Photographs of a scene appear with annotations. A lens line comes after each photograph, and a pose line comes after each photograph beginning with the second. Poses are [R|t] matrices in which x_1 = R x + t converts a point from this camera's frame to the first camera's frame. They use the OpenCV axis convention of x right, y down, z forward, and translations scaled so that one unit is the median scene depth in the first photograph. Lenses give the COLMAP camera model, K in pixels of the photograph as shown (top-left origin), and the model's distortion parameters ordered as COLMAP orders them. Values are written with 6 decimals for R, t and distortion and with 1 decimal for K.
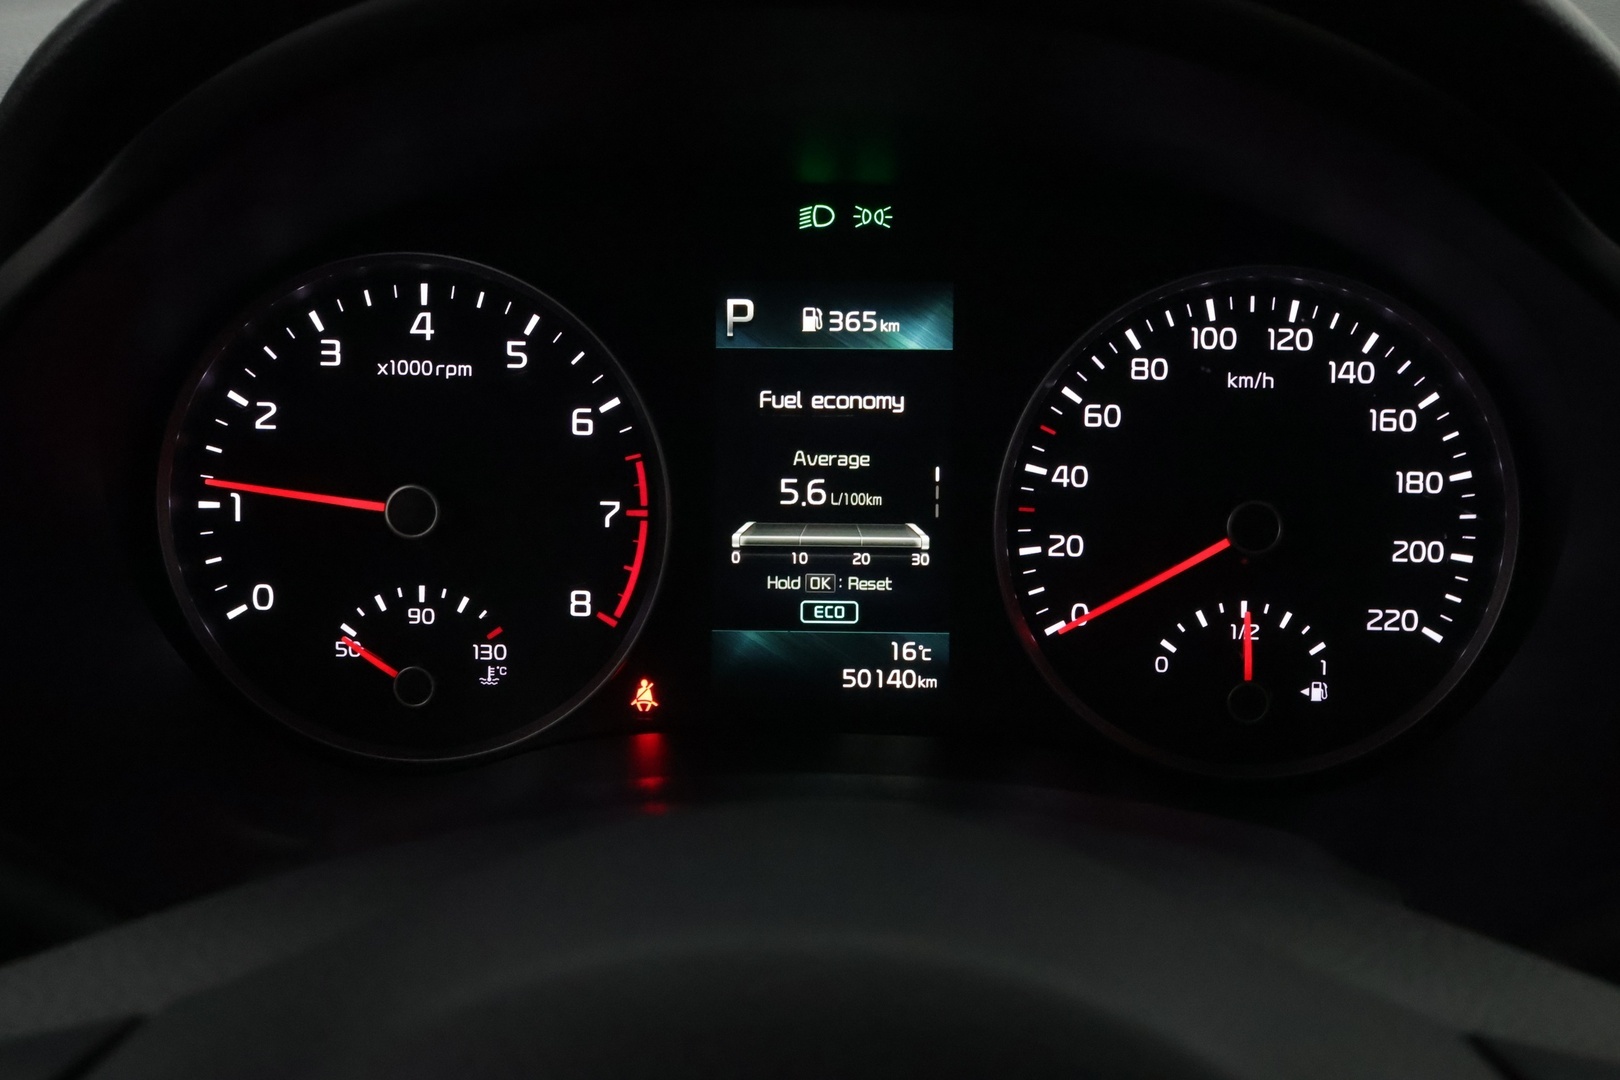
lens RADIAL K [[2058.7, 0, 810.0], [0, 2058.7, 540.0], [0, 0, 1]] dist [-0.000413, 0.012053]
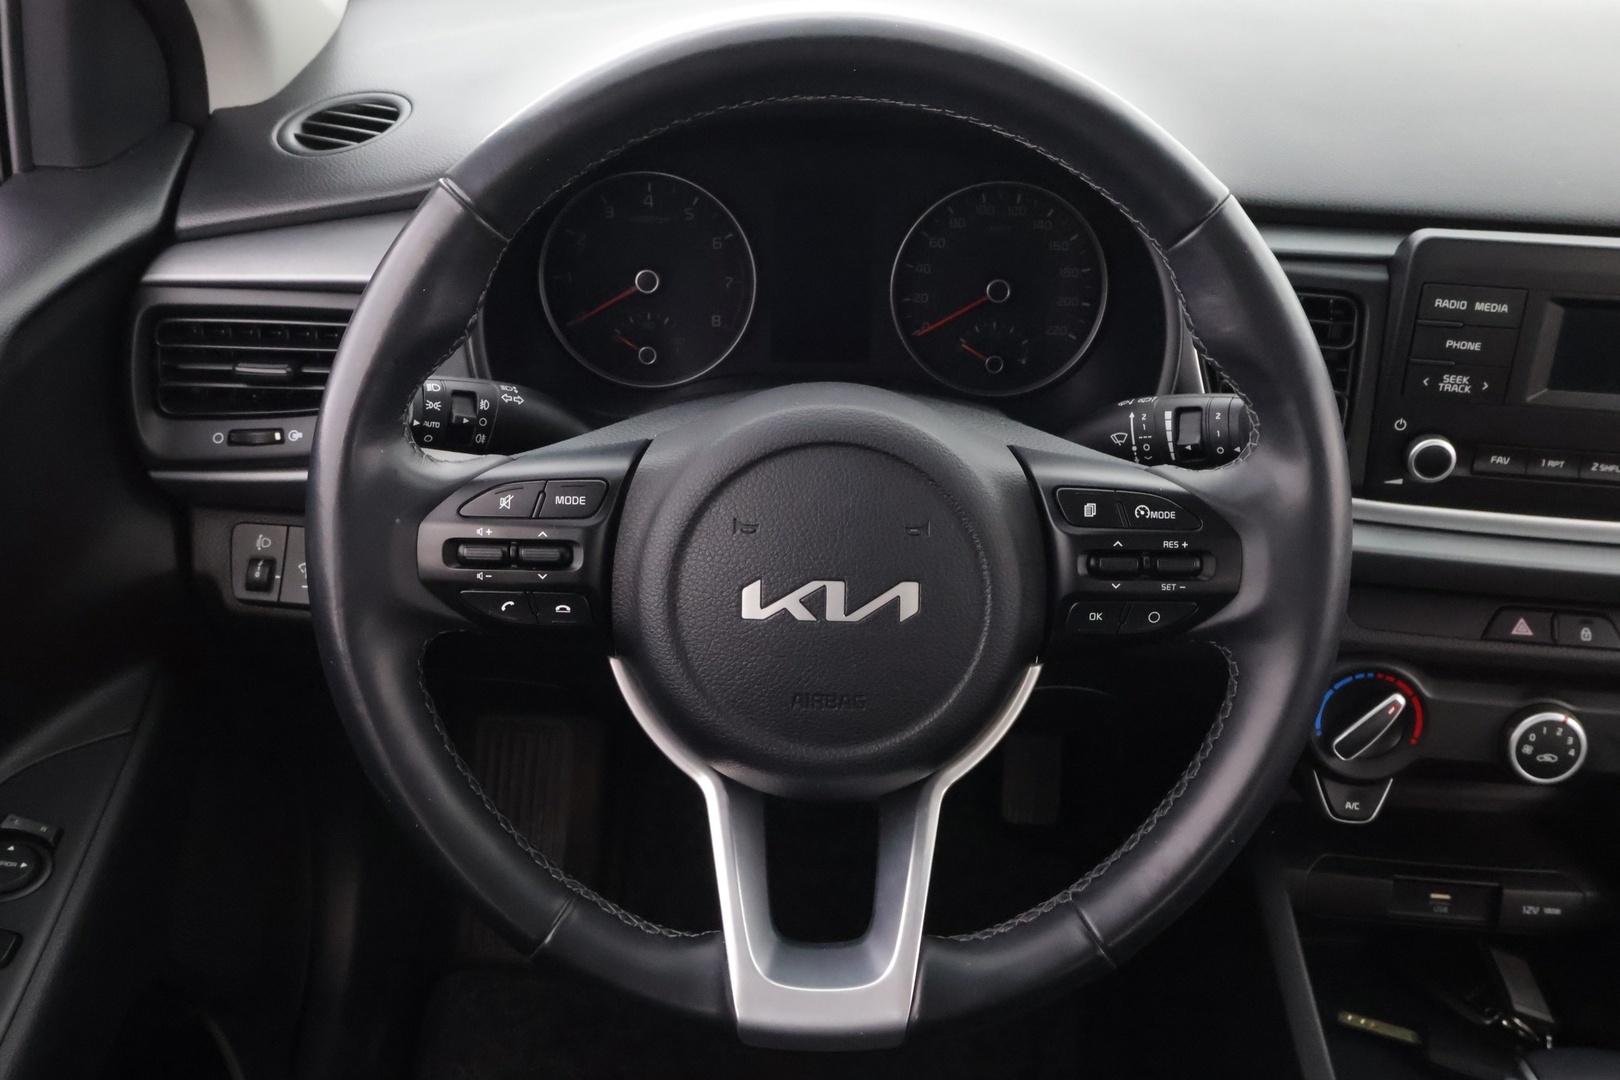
lens RADIAL K [[1588.0, 0, 810.0], [0, 1588.0, 540.0], [0, 0, 1]] dist [0.001770, 0.007109]
pose [[0.999674, 0.003496, 0.025275, -0.049749], [-0.007838, 0.984750, 0.173801, -0.040077], [-0.024282, -0.173942, 0.984456, -0.858234]]
